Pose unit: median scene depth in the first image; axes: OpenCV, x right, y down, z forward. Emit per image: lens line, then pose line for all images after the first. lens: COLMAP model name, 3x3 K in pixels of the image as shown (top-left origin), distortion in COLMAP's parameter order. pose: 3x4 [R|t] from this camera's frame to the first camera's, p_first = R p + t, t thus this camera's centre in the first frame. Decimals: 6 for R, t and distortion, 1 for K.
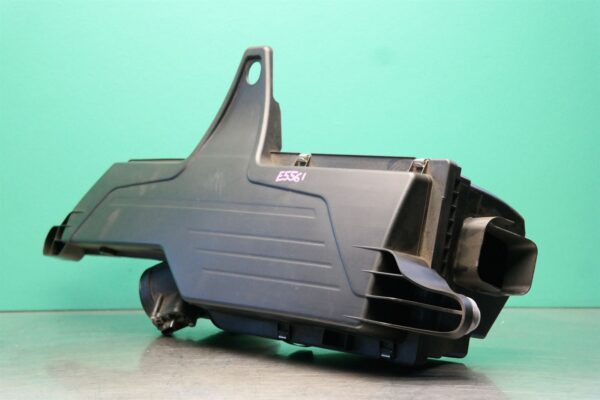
lens RADIAL K [[1468.2, 0, 300.0], [0, 1468.2, 200.0], [0, 0, 1]] dist [0.887887, 0.127174]
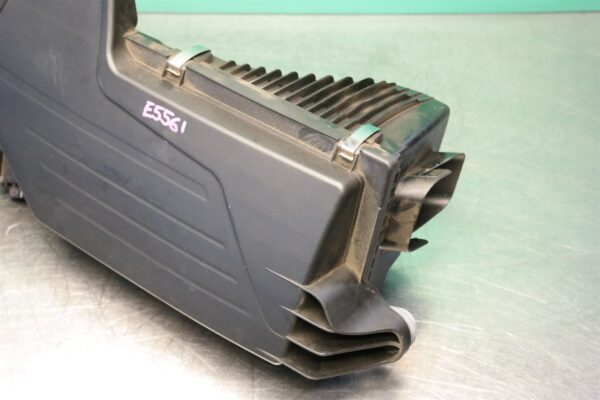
lens RADIAL K [[1037.0, 0, 300.0], [0, 1037.0, 200.0], [0, 0, 1]] dist [0.195549, 0.004206]
pose [[0.983014, -0.113025, 0.144595, -0.019484], [-0.013602, 0.740833, 0.671552, -0.337518], [-0.183023, -0.662112, 0.726712, 0.570889]]
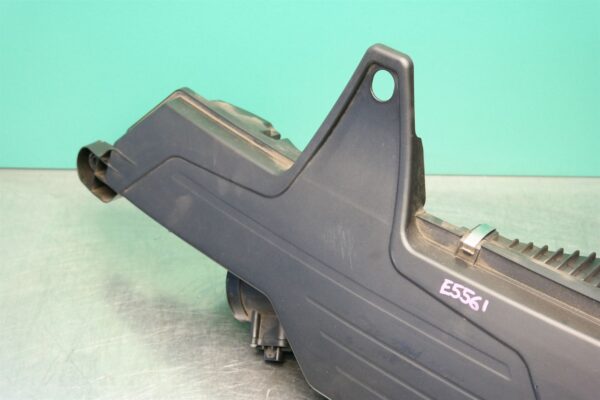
lens RADIAL K [[1037.0, 0, 300.0], [0, 1037.0, 200.0], [0, 0, 1]] dist [0.195549, 0.004206]
pose [[0.985374, -0.082498, 0.149106, -0.167104], [-0.021409, 0.808133, 0.588611, -0.374186], [-0.169057, -0.583194, 0.794547, 0.602777]]
